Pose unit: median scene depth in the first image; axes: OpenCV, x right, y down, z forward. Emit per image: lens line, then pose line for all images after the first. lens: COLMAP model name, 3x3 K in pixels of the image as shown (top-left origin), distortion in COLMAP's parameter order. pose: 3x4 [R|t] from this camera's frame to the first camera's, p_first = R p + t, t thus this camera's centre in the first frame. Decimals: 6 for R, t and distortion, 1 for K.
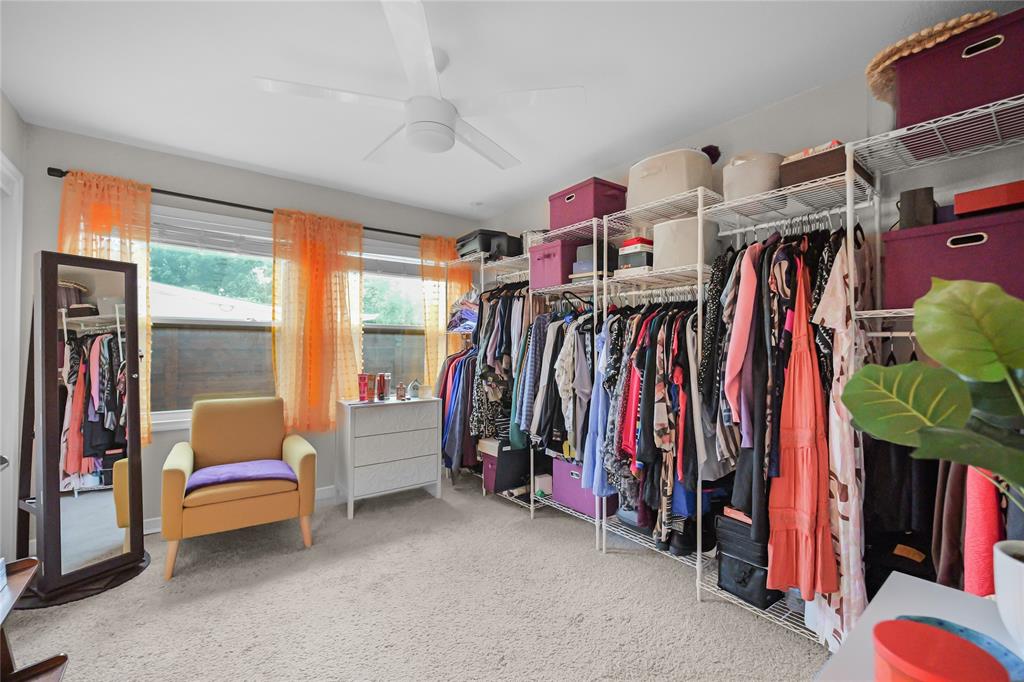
lens RADIAL K [[433.3, 0, 519.3], [0, 433.3, 352.2], [0, 0, 1]] dist [-0.012616, -0.000118]
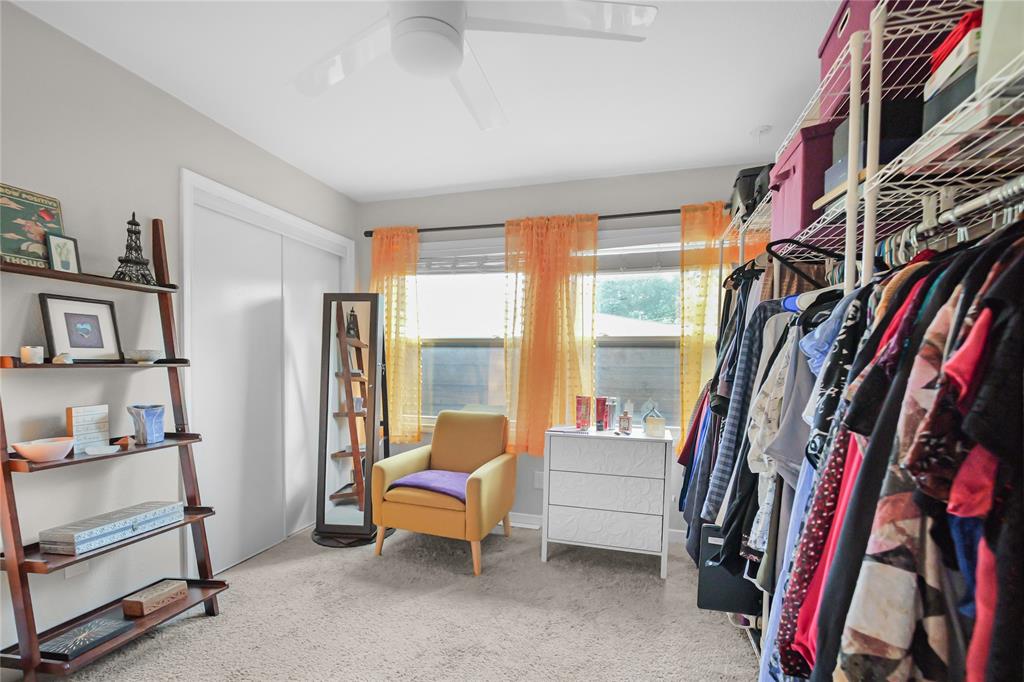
lens RADIAL K [[447.3, 0, 510.3], [0, 447.3, 387.5], [0, 0, 1]] dist [-0.001530, -0.000165]
pose [[0.570291, 0.050531, -0.819887, 0.293124], [-0.018778, 0.998647, 0.048487, -0.006857], [0.821228, -0.012256, 0.570469, 0.436113]]
